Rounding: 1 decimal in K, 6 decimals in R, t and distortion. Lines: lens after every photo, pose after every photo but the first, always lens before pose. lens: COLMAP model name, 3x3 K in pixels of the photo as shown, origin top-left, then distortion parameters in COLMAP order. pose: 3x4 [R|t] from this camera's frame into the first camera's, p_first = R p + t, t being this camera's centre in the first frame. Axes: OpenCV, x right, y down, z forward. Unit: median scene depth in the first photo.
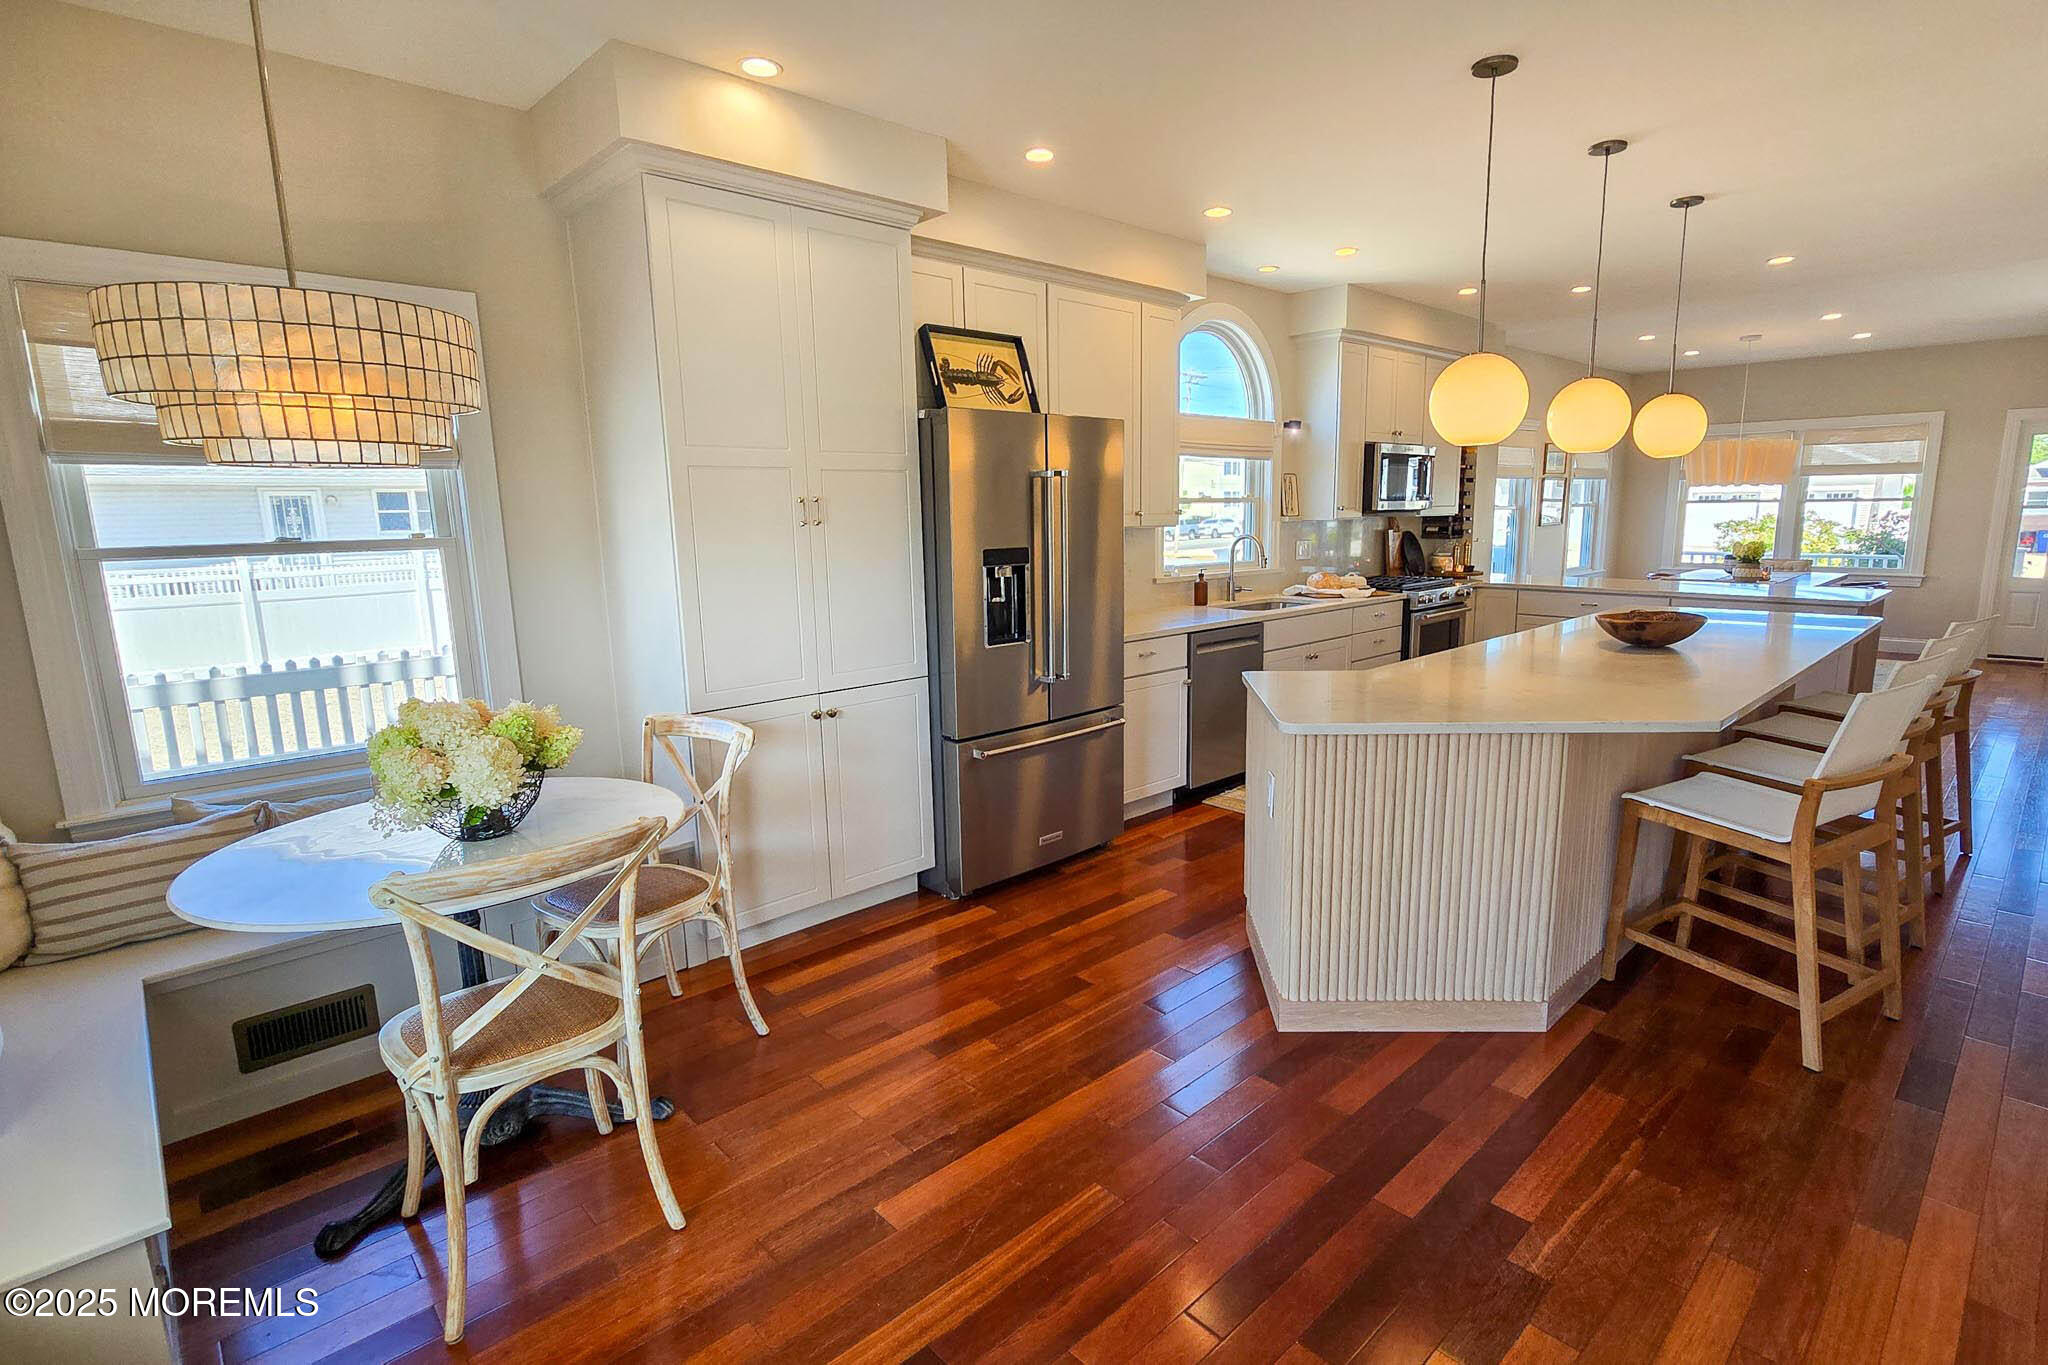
lens RADIAL K [[991.7, 0, 1025.5], [0, 991.7, 685.2], [0, 0, 1]] dist [0.003249, -0.002416]
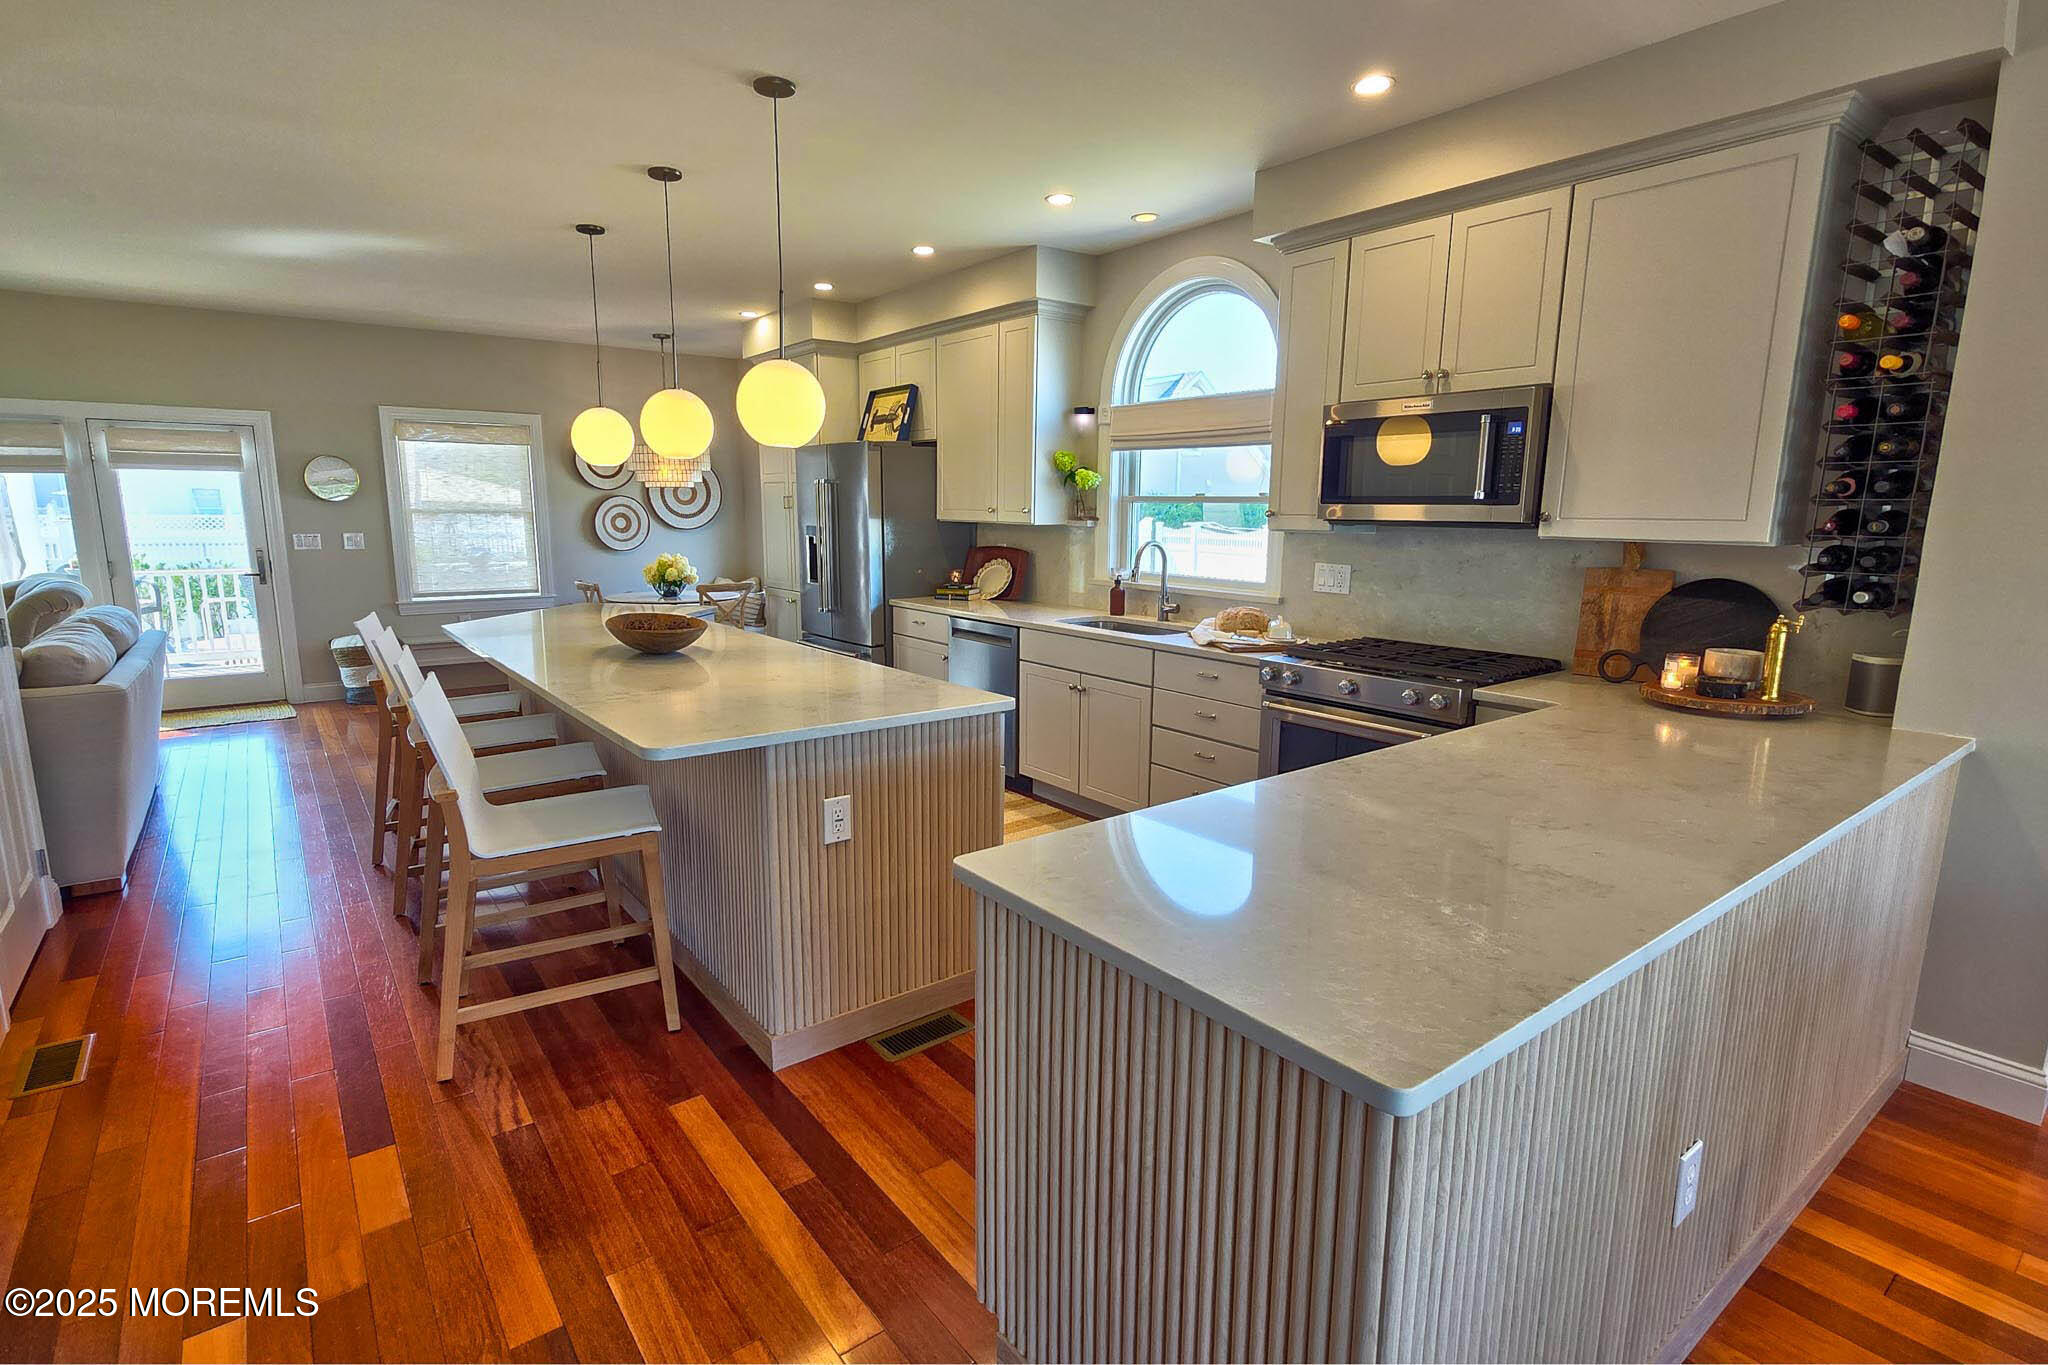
lens RADIAL K [[991.7, 0, 1017.6], [0, 991.7, 687.9], [0, 0, 1]] dist [0.003249, -0.002416]
pose [[-0.105343, 0.198478, -0.974428, 1.081978], [-0.174957, 0.960896, 0.214636, -0.194831], [0.978924, 0.193093, -0.066498, 0.982424]]
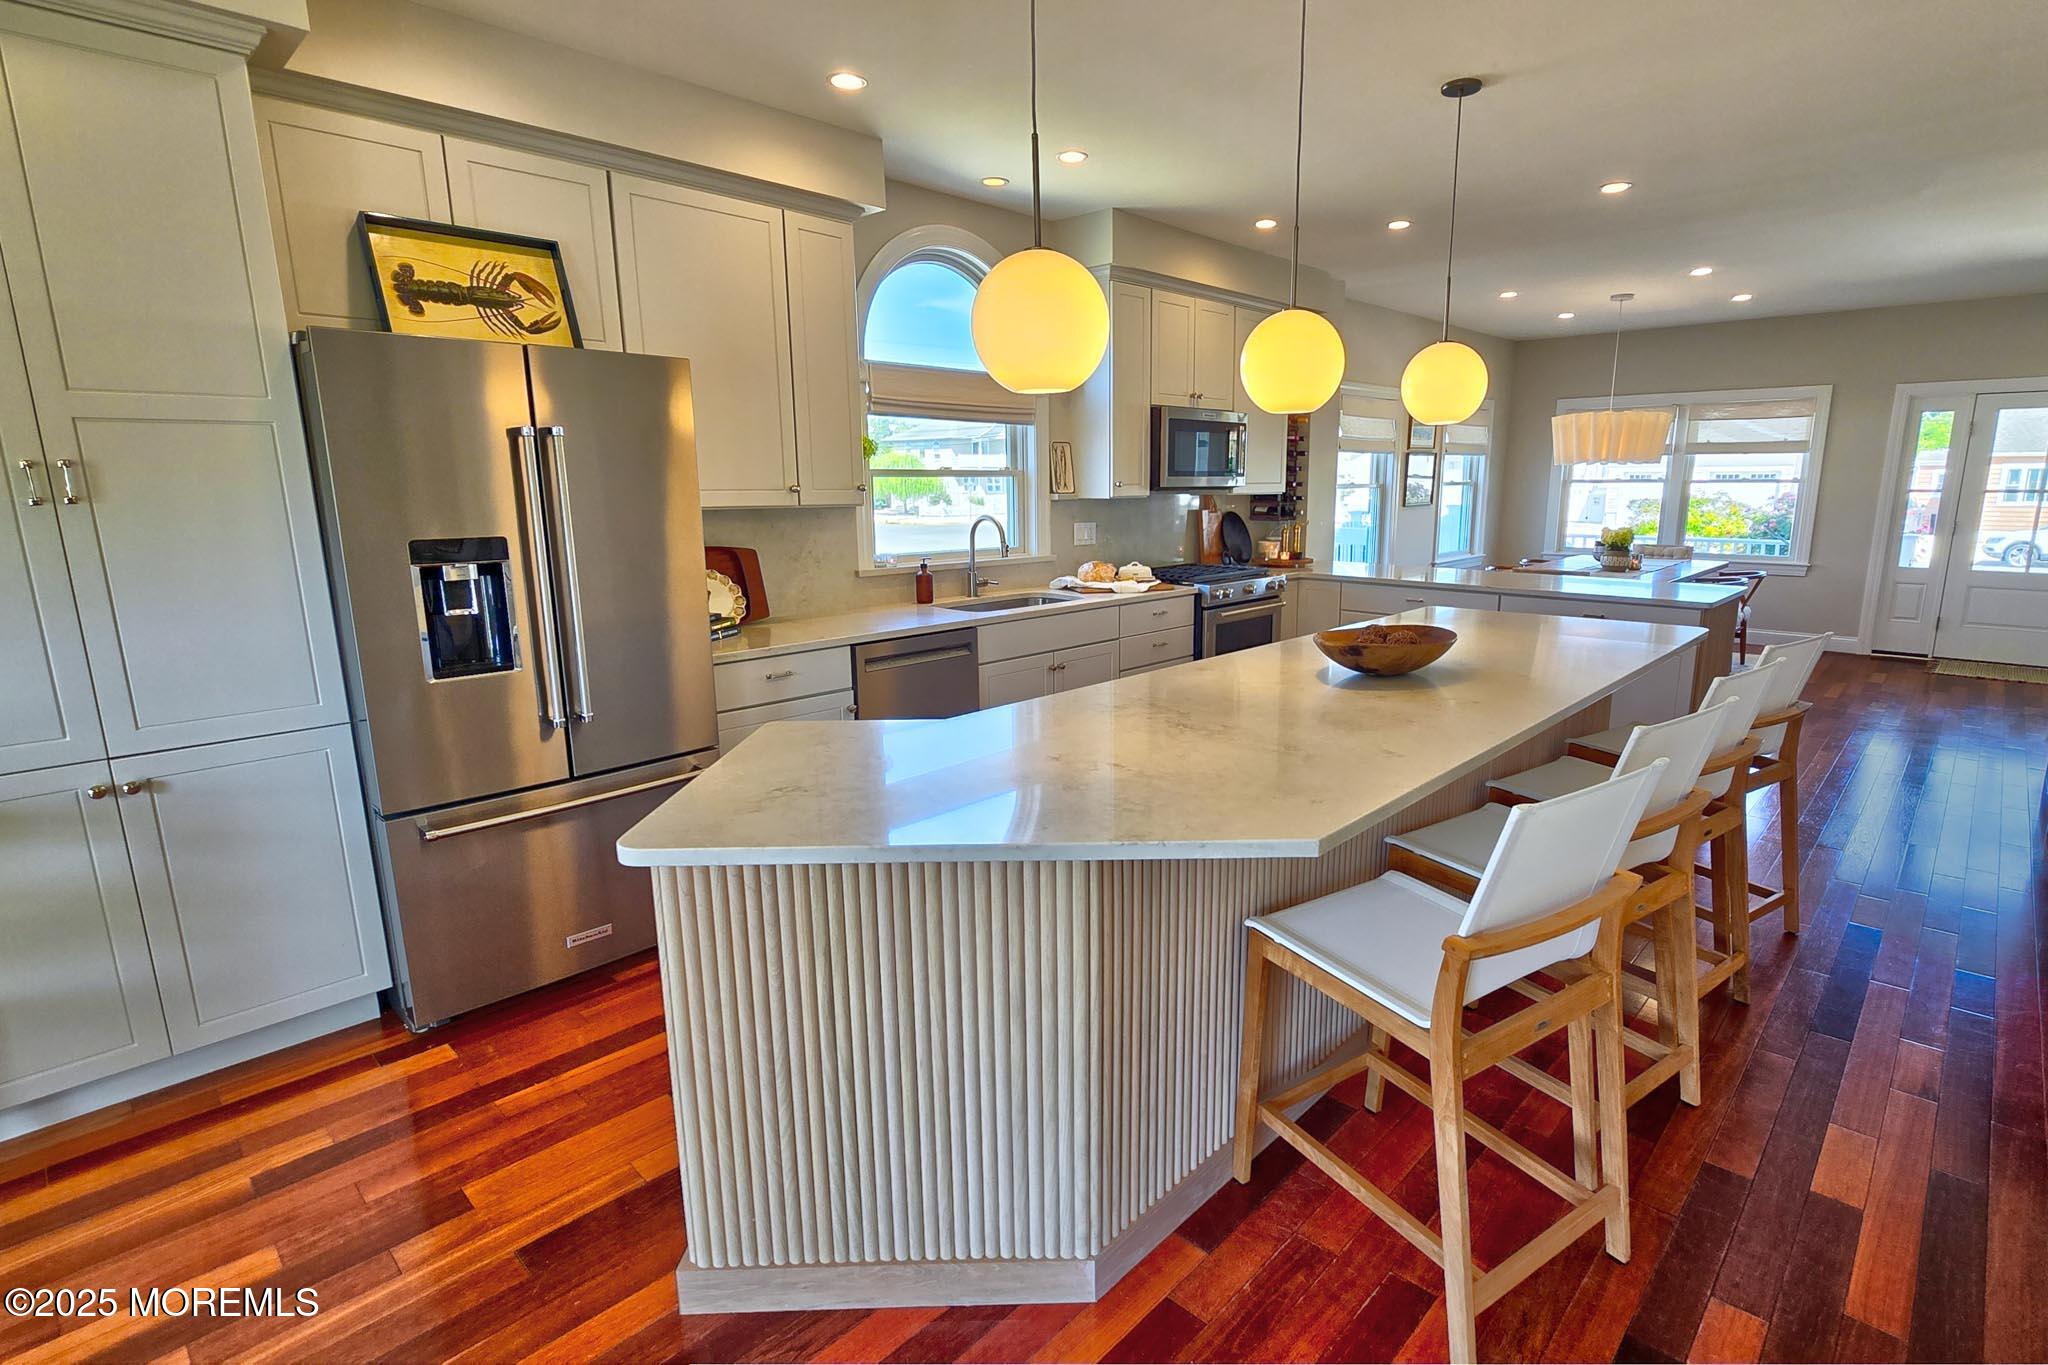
lens RADIAL K [[991.7, 0, 1052.7], [0, 991.7, 680.6], [0, 0, 1]] dist [0.003249, -0.002416]
pose [[0.998206, 0.000111, 0.059865, 0.232652], [-0.001548, 0.999712, 0.023950, -0.036777], [-0.059845, -0.023999, 0.997919, 0.184896]]
